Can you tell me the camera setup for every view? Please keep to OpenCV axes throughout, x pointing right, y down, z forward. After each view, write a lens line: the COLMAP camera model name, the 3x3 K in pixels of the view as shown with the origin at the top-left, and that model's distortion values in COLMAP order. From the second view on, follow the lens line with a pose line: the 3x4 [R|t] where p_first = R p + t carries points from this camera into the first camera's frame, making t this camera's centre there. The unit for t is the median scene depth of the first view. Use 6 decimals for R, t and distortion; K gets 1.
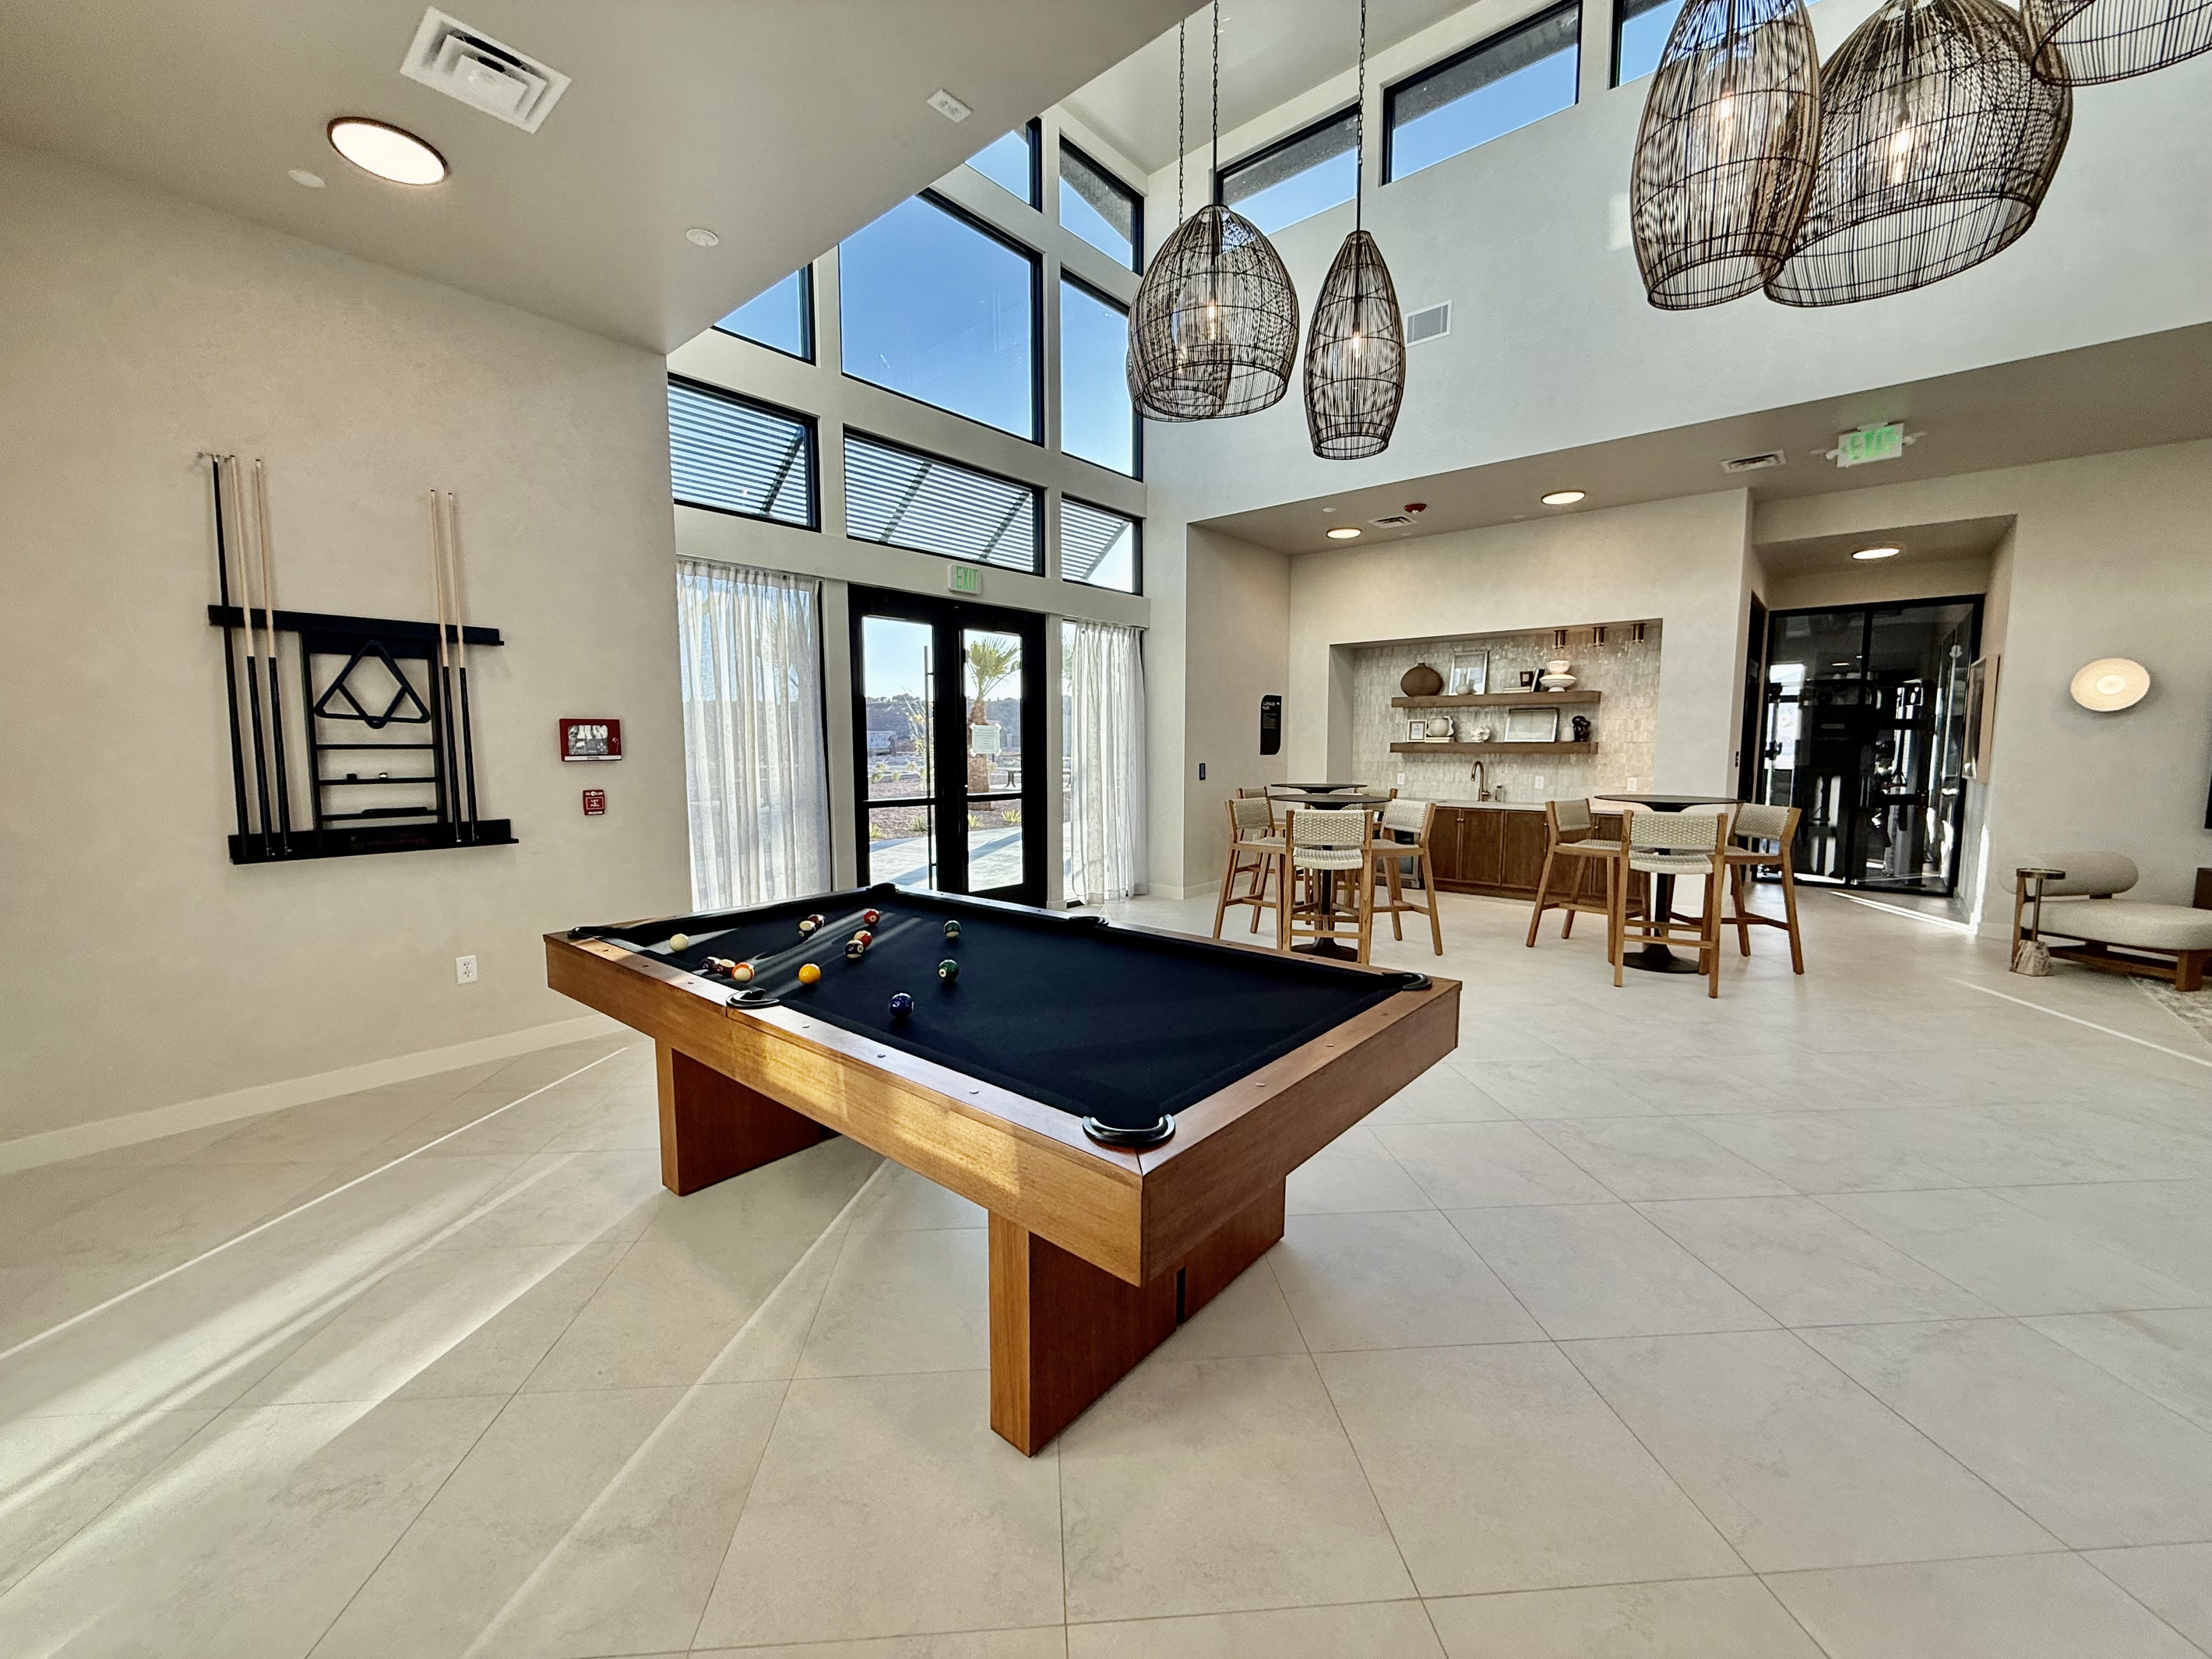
lens RADIAL K [[880.4, 0, 1094.1], [0, 880.4, 826.0], [0, 0, 1]] dist [0.000816, 0.000109]
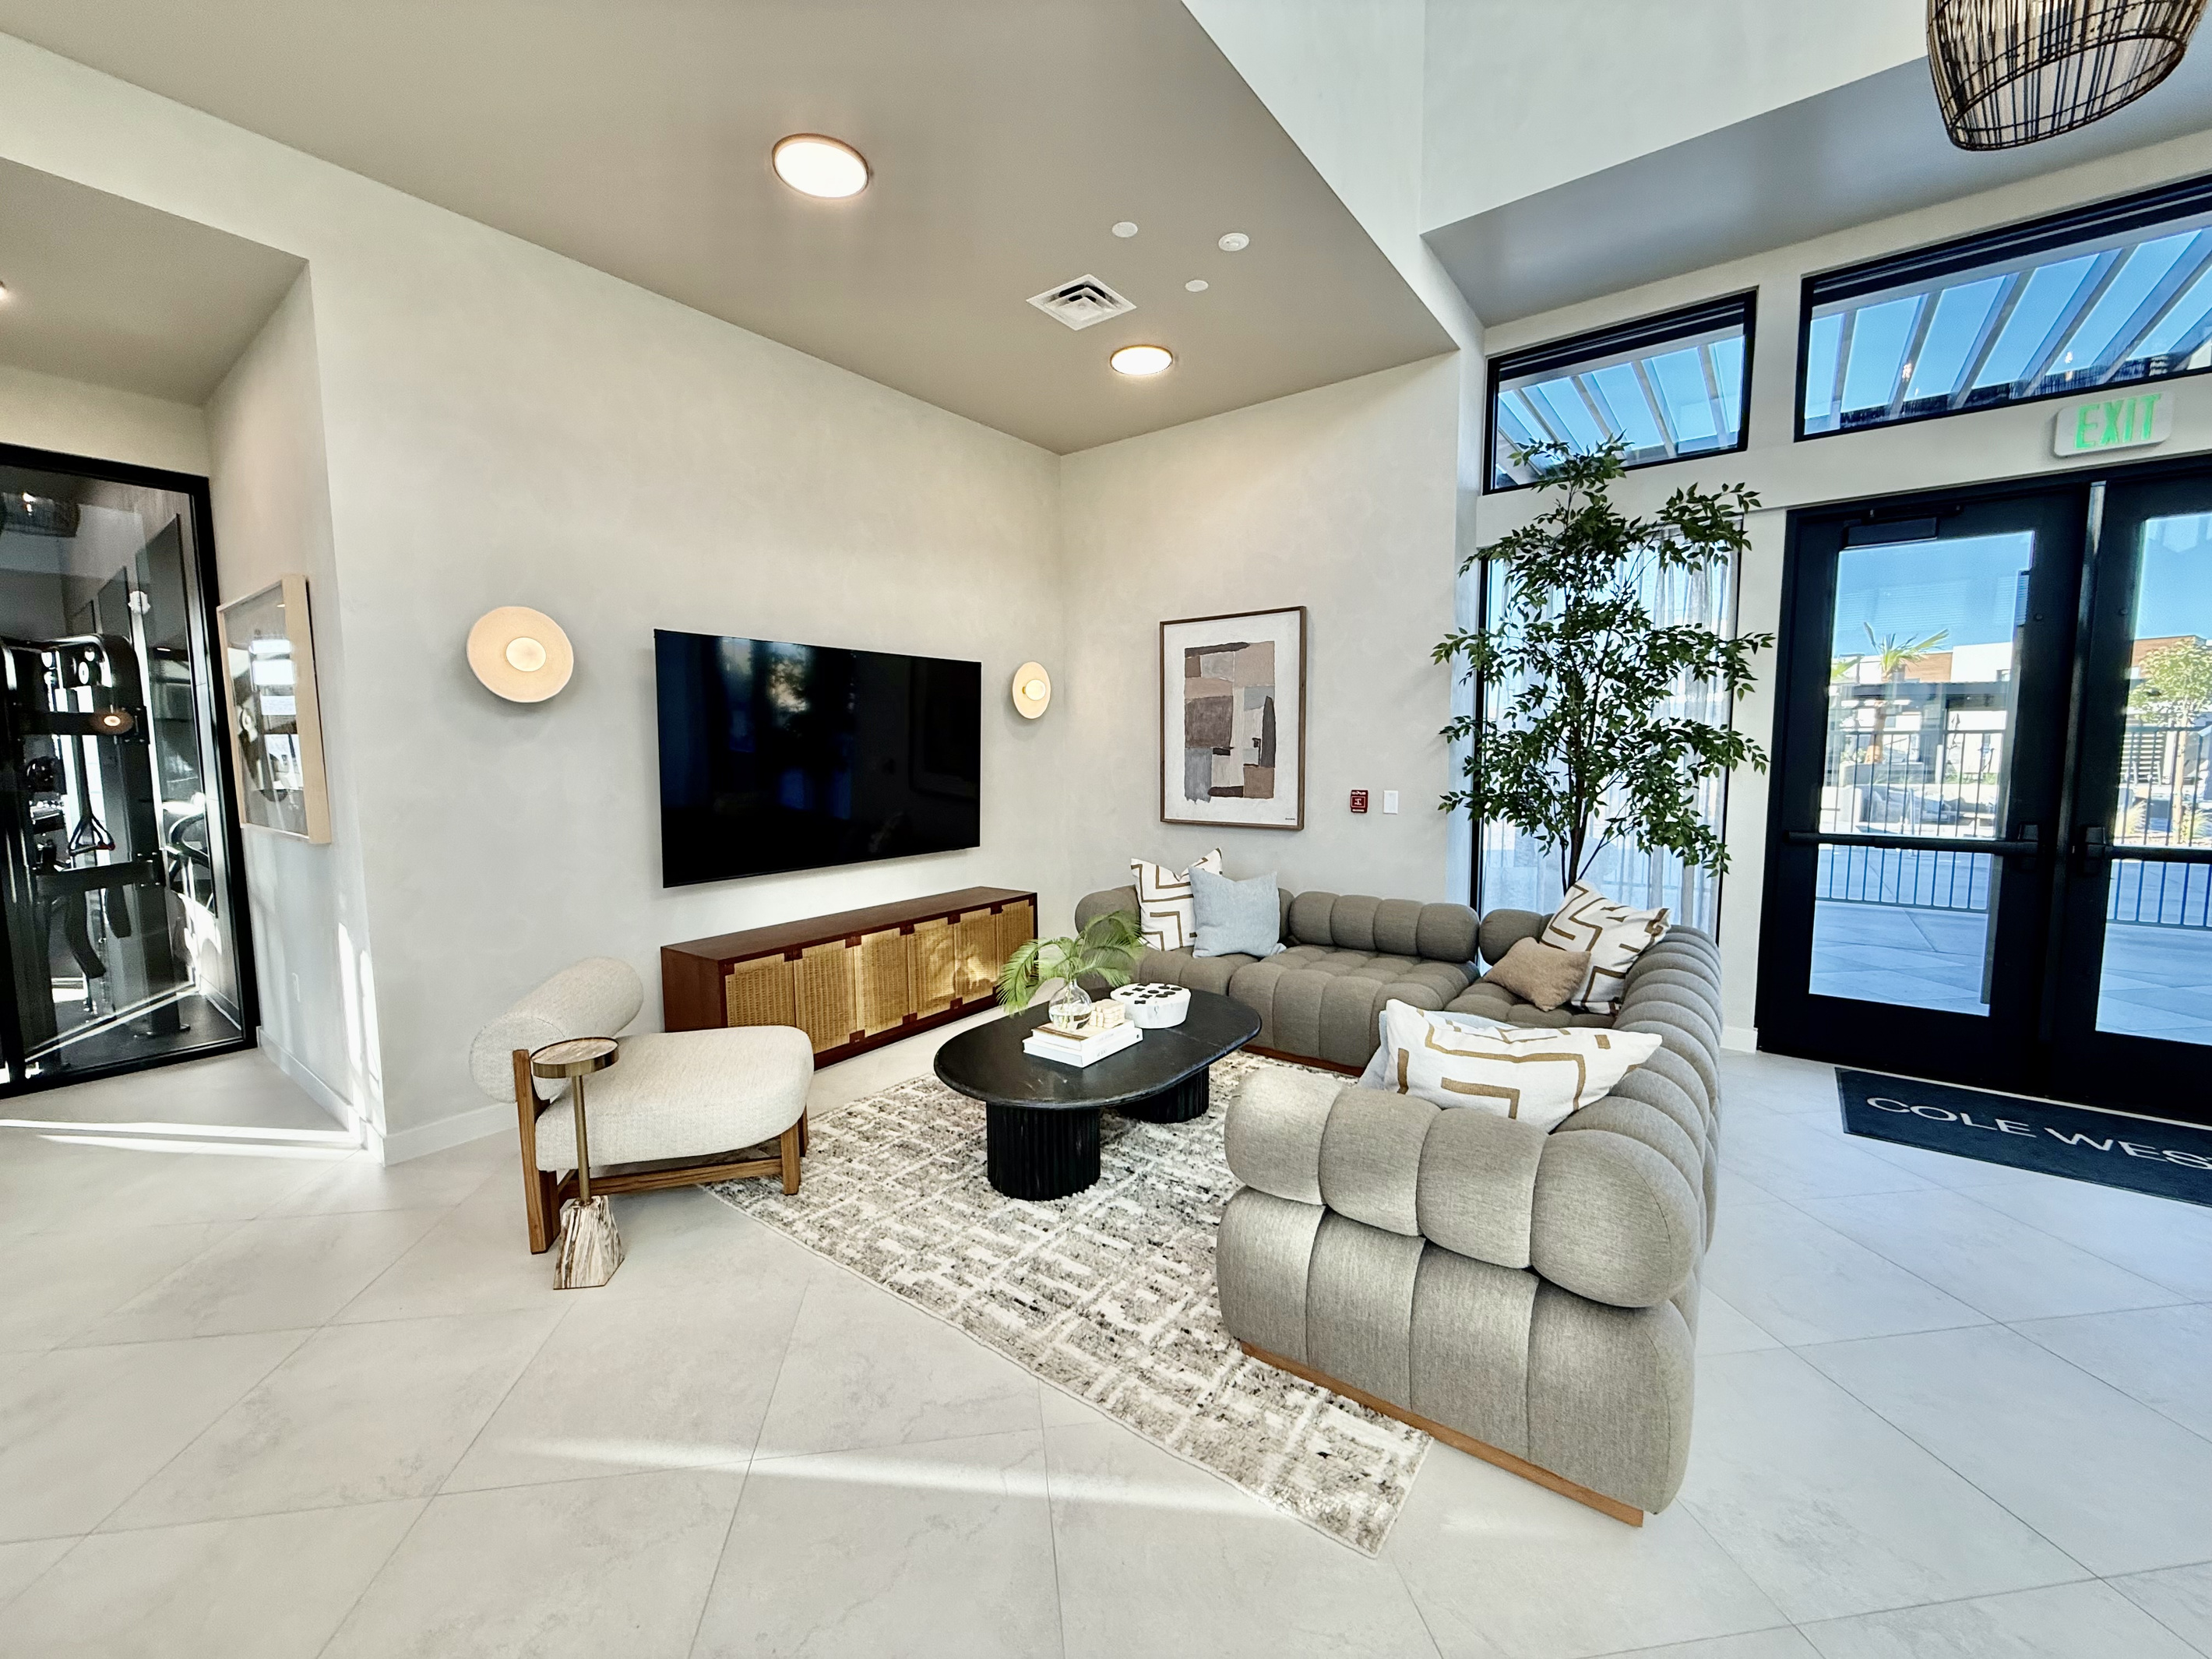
lens RADIAL K [[877.3, 0, 1097.2], [0, 877.3, 829.0], [0, 0, 1]] dist [-0.002666, -0.000144]
pose [[-0.062235, -0.089576, 0.994034, 0.427503], [0.101245, 0.990260, 0.095575, -0.050321], [-0.992913, 0.106589, -0.052559, 0.507391]]
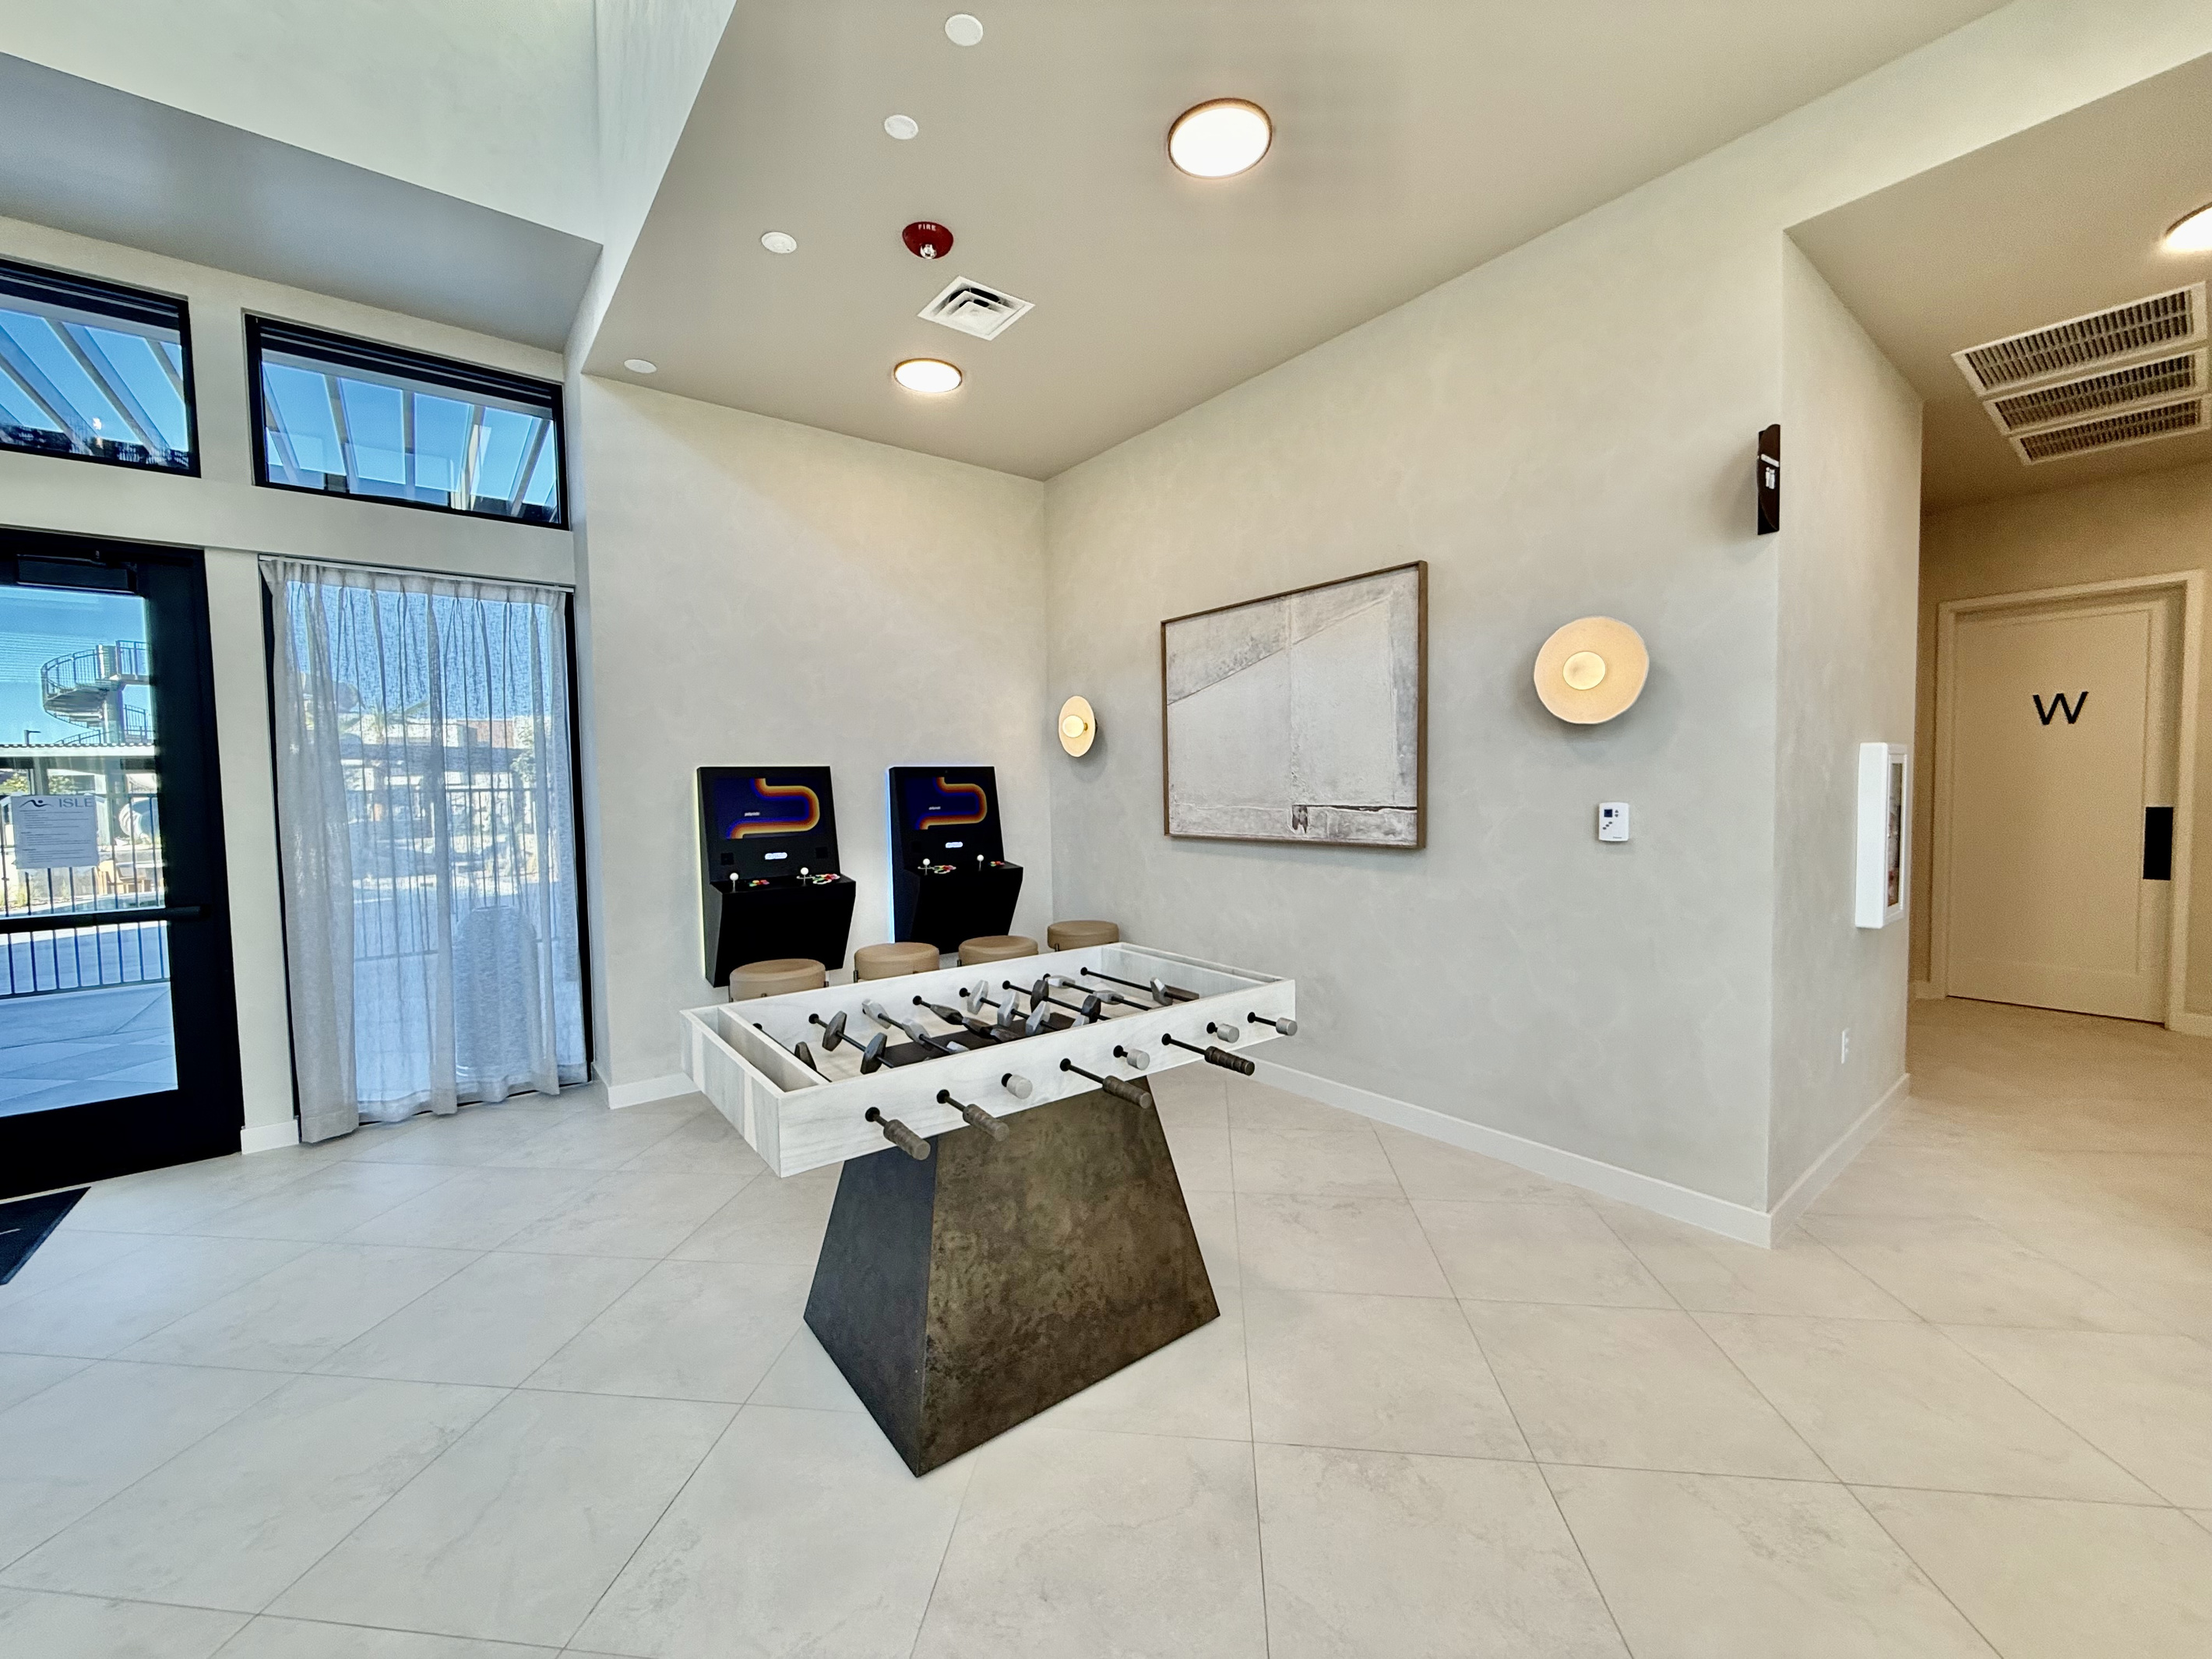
lens RADIAL K [[877.3, 0, 1097.2], [0, 877.3, 829.0], [0, 0, 1]] dist [-0.002666, -0.000144]
pose [[-0.980934, 0.011259, 0.194015, 0.220626], [0.039160, 0.989295, 0.140578, -0.028493], [-0.190356, 0.145496, -0.970874, 0.267687]]
